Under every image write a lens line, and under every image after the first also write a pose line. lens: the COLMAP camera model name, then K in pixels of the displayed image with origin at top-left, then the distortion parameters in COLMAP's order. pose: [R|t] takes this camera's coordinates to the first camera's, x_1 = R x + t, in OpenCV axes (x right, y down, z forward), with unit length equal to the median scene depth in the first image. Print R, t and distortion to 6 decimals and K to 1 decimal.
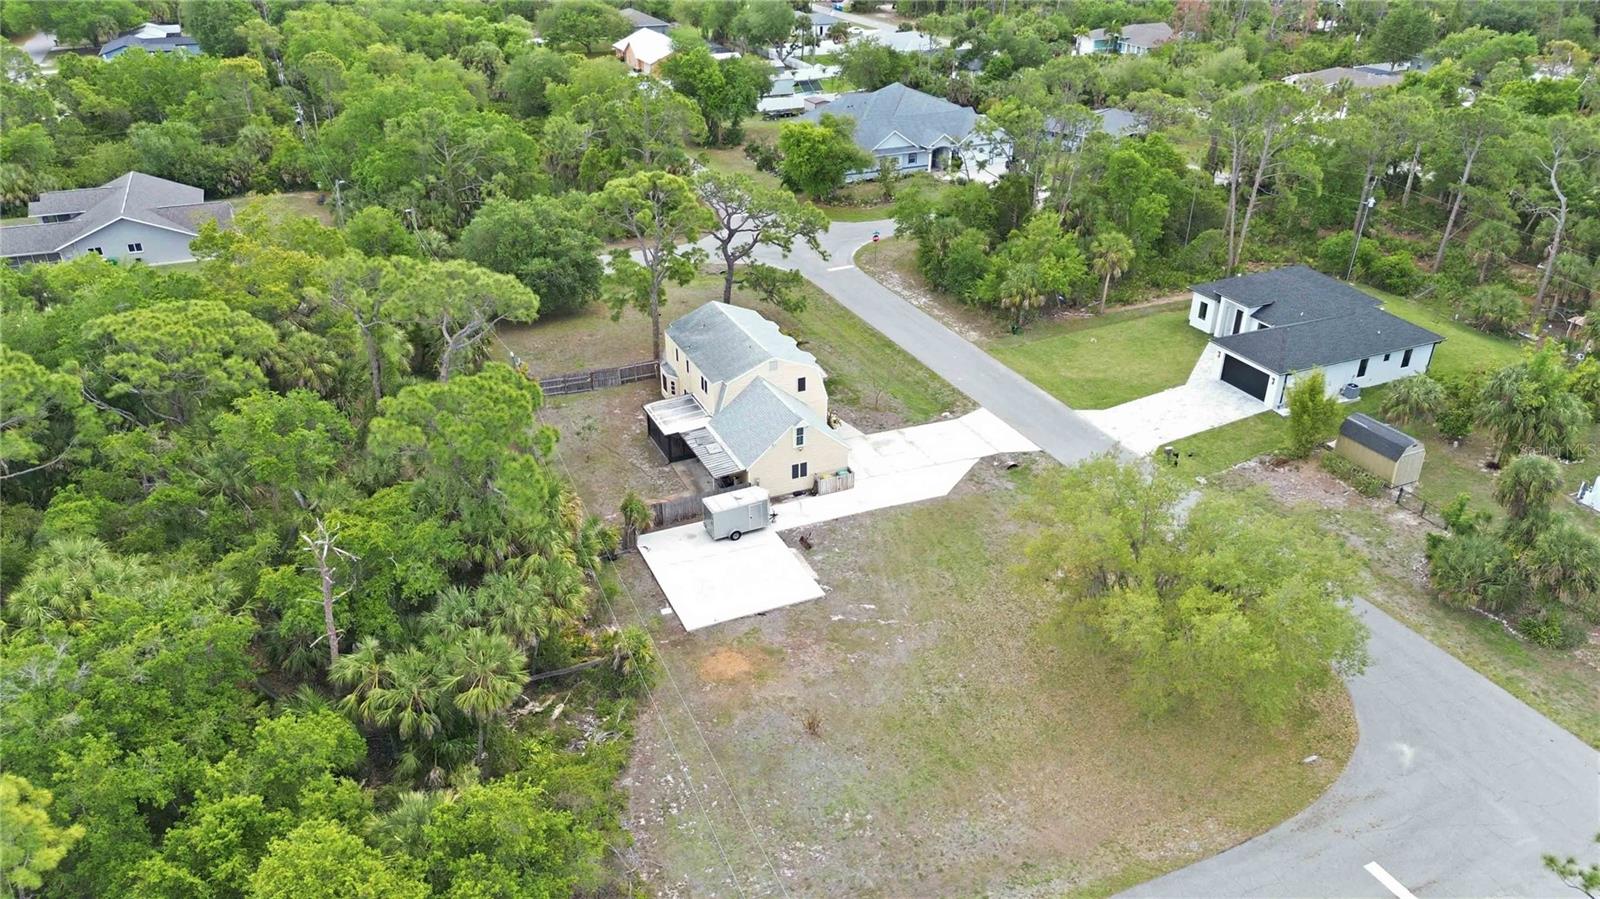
lens RADIAL K [[1136.7, 0, 800.0], [0, 1136.7, 449.5], [0, 0, 1]] dist [0.064800, -0.061032]
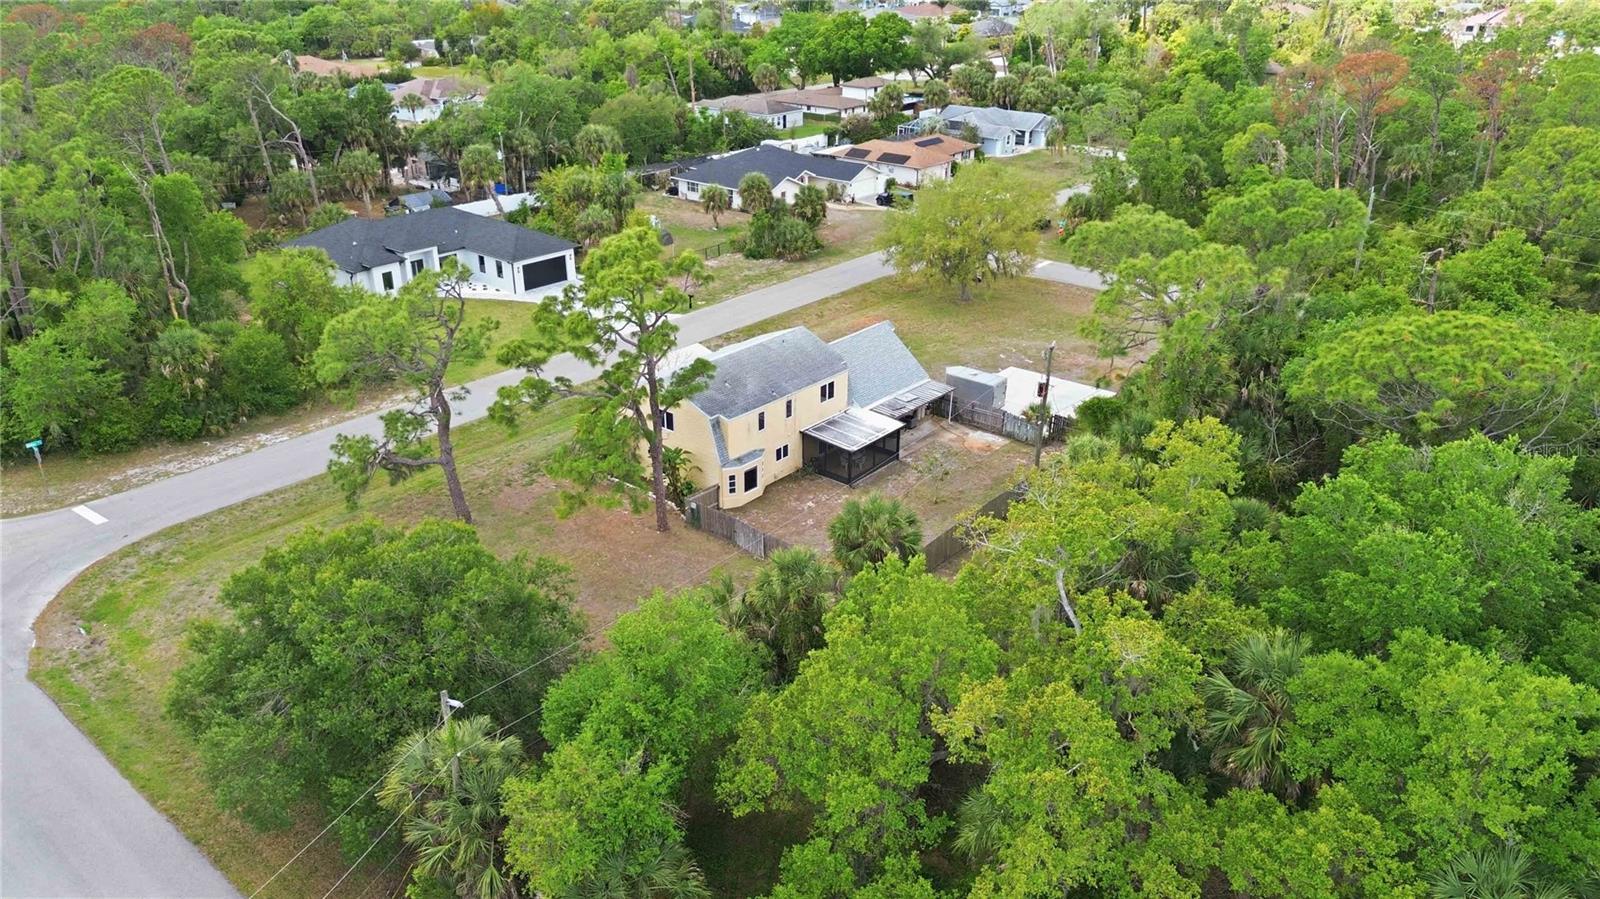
lens RADIAL K [[1140.4, 0, 800.0], [0, 1140.4, 449.5], [0, 0, 1]] dist [0.066147, -0.088068]
pose [[-0.435070, -0.373690, 0.819189, -0.727880], [0.417053, 0.722691, 0.551166, -0.464158], [-0.797985, 0.581441, -0.158572, 1.099356]]
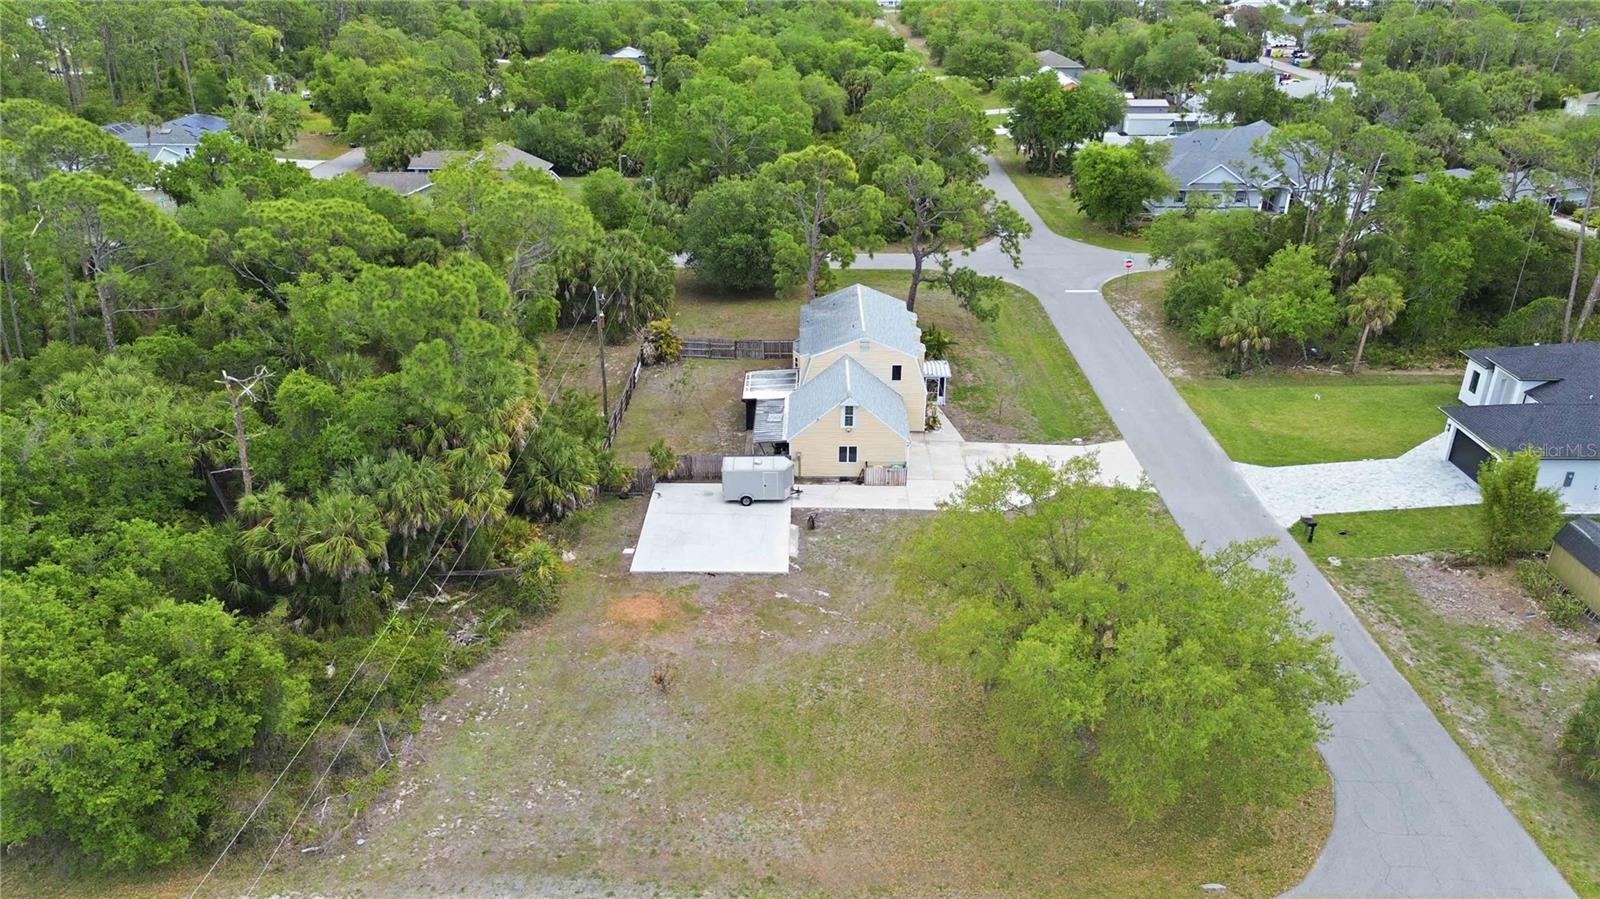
lens RADIAL K [[1140.4, 0, 800.0], [0, 1140.4, 449.5], [0, 0, 1]] dist [0.066147, -0.088068]
pose [[0.907158, 0.173937, -0.383159, 0.278399], [-0.195453, 0.980555, -0.017623, 0.033776], [0.372643, 0.090876, 0.923514, 0.108563]]
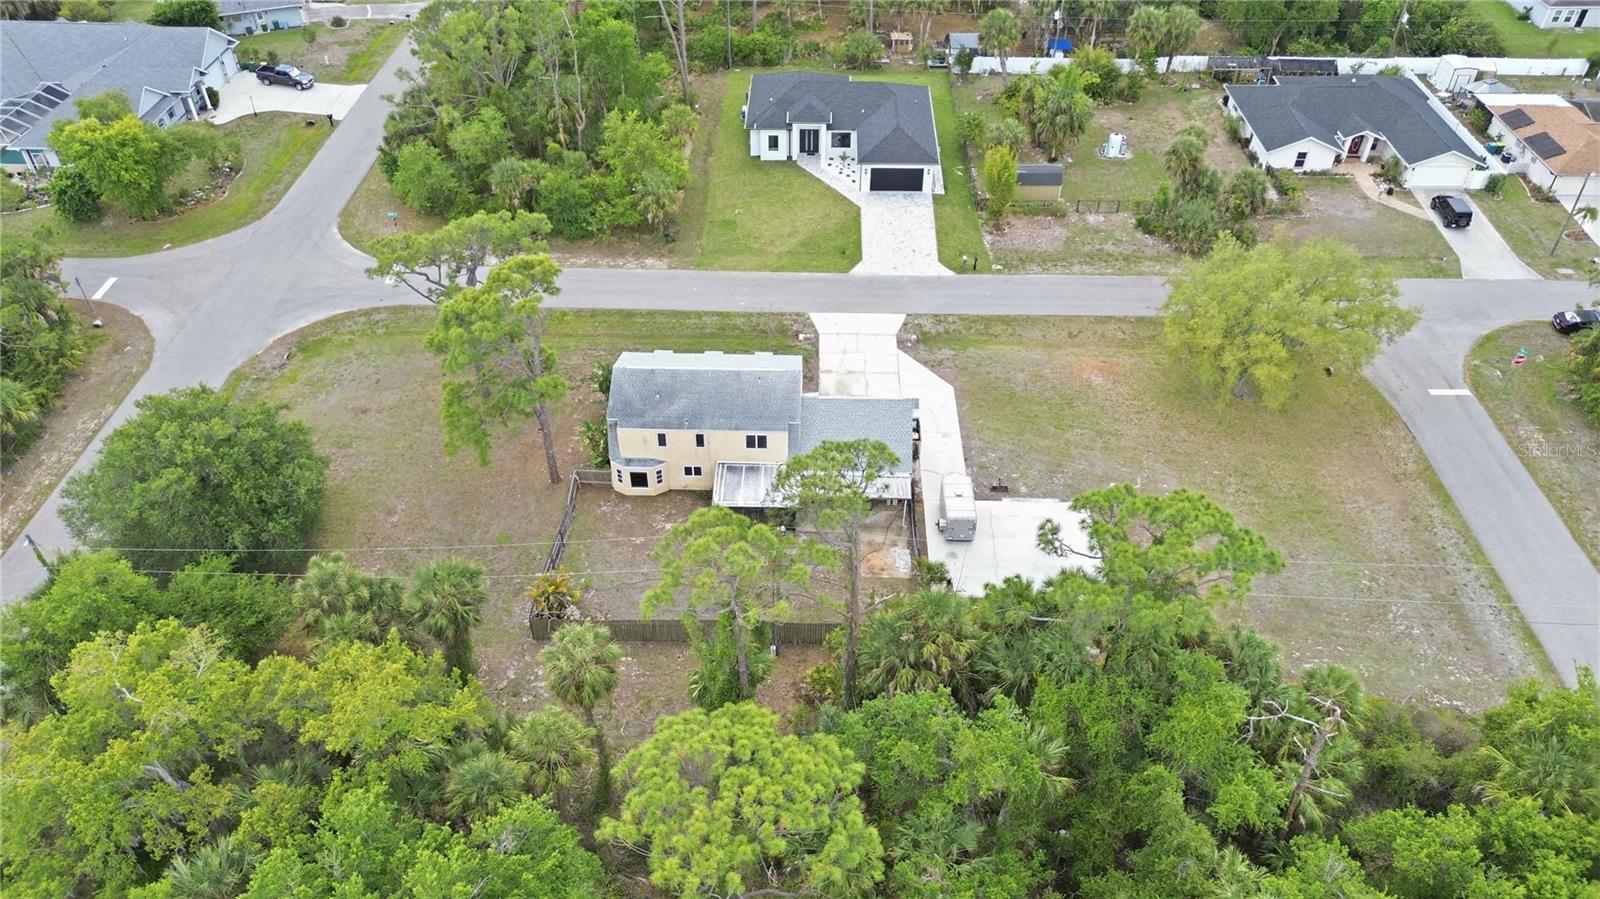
lens RADIAL K [[1136.7, 0, 800.0], [0, 1136.7, 449.5], [0, 0, 1]] dist [0.064800, -0.061032]
pose [[0.434230, -0.583901, 0.685933, -0.633059], [0.420600, 0.804790, 0.418818, -0.379552], [-0.796580, 0.106641, 0.595053, 0.418088]]
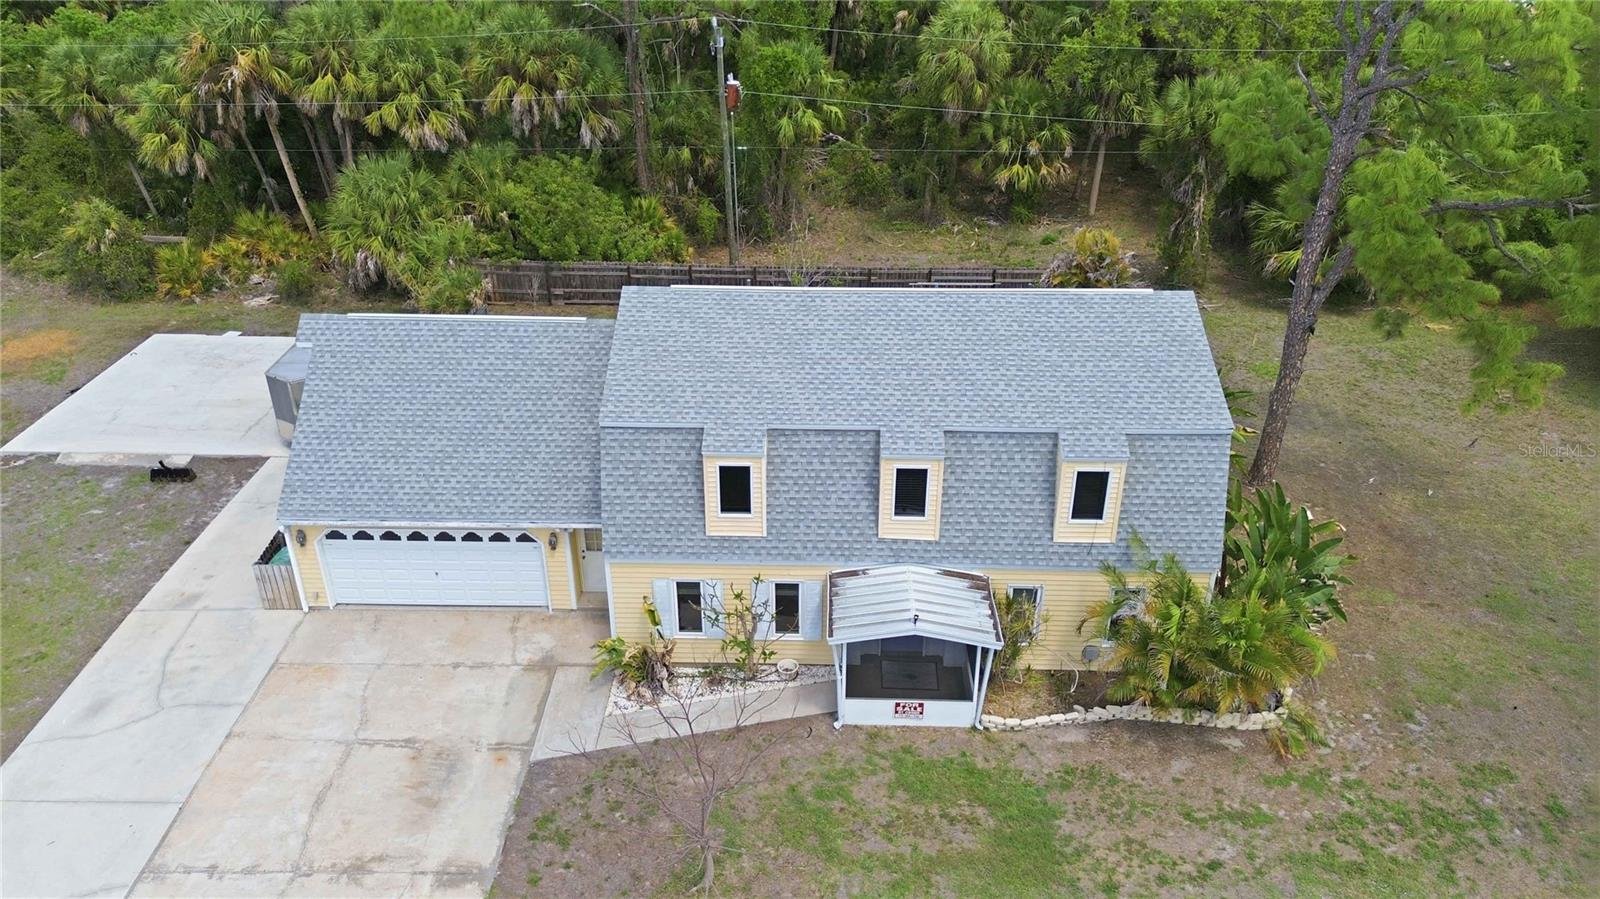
lens RADIAL K [[1136.7, 0, 800.0], [0, 1136.7, 449.5], [0, 0, 1]] dist [0.064800, -0.061032]
pose [[-0.433382, 0.418485, -0.798155, 0.201914], [-0.429367, 0.682791, 0.591135, -0.232494], [0.792354, 0.598888, -0.116226, 1.003353]]
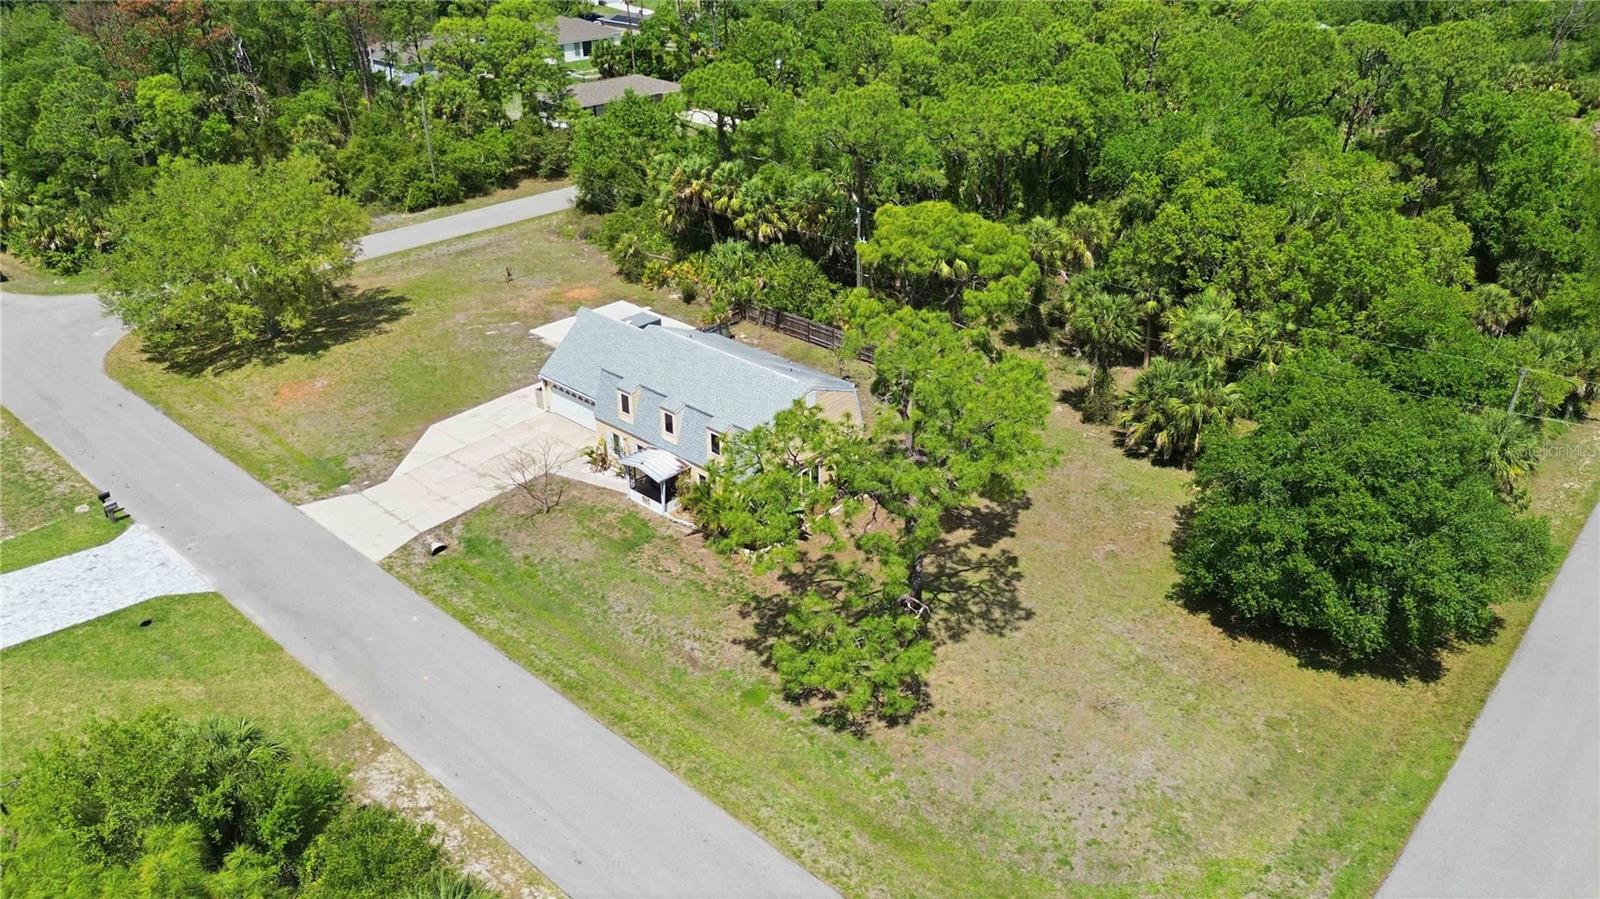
lens RADIAL K [[1136.7, 0, 800.0], [0, 1136.7, 449.5], [0, 0, 1]] dist [0.064800, -0.061032]
pose [[-0.917645, 0.176808, -0.355901, 0.163914], [-0.194508, 0.581138, 0.790219, -0.625170], [0.346545, 0.794366, -0.498887, 1.374526]]
